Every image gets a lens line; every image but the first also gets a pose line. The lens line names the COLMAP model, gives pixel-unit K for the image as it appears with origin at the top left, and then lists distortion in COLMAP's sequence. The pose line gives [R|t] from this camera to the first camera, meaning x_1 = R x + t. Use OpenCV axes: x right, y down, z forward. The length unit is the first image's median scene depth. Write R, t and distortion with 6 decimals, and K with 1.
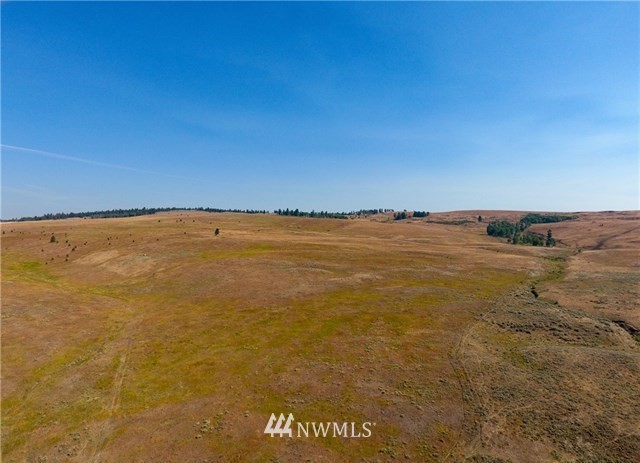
lens RADIAL K [[377.9, 0, 318.7], [0, 377.9, 239.4], [0, 0, 1]] dist [0.003677, -0.000953]
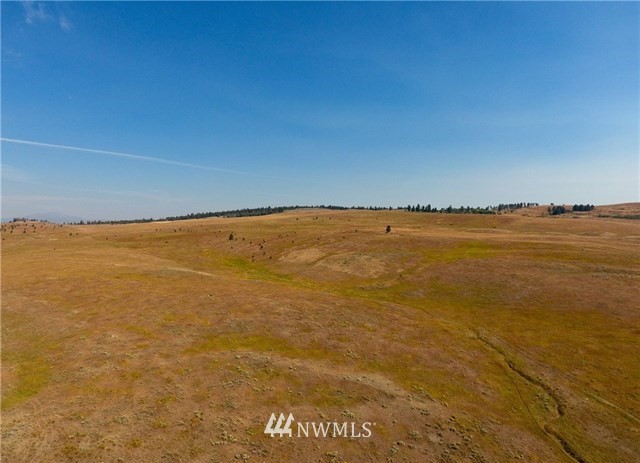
lens RADIAL K [[377.9, 0, 317.2], [0, 377.9, 230.5], [0, 0, 1]] dist [0.003677, -0.000953]
pose [[0.973083, -0.004131, -0.230417, -0.111505], [0.000242, 0.999857, -0.016903, -0.000312], [0.230454, 0.016393, 0.972945, 0.018799]]
